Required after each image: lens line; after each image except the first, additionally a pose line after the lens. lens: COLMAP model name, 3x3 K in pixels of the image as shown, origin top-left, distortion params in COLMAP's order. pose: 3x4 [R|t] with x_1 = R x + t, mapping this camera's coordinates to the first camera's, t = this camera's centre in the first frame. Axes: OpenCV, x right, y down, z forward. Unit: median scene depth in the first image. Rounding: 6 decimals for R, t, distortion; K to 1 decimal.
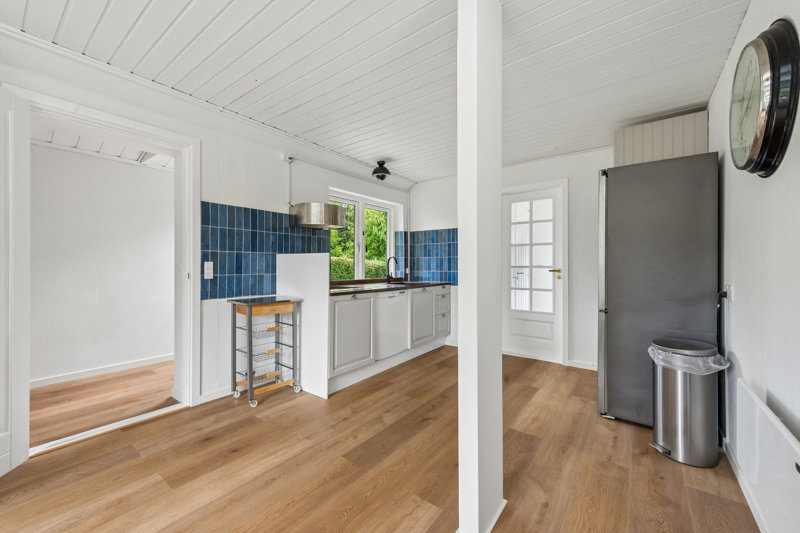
lens RADIAL K [[327.6, 0, 384.0], [0, 327.6, 266.7], [0, 0, 1]] dist [0.000814, 0.000052]
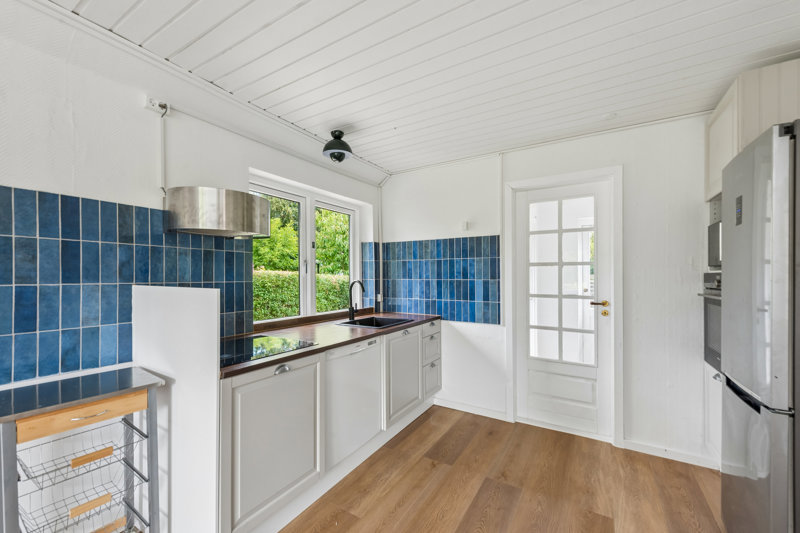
lens RADIAL K [[318.1, 0, 400.1], [0, 318.1, 274.8], [0, 0, 1]] dist [0.000811, -0.000016]
pose [[0.989190, -0.006268, 0.146505, 0.019300], [0.006264, 0.999980, 0.000485, -0.046474], [-0.146505, 0.000438, 0.989210, 0.384917]]
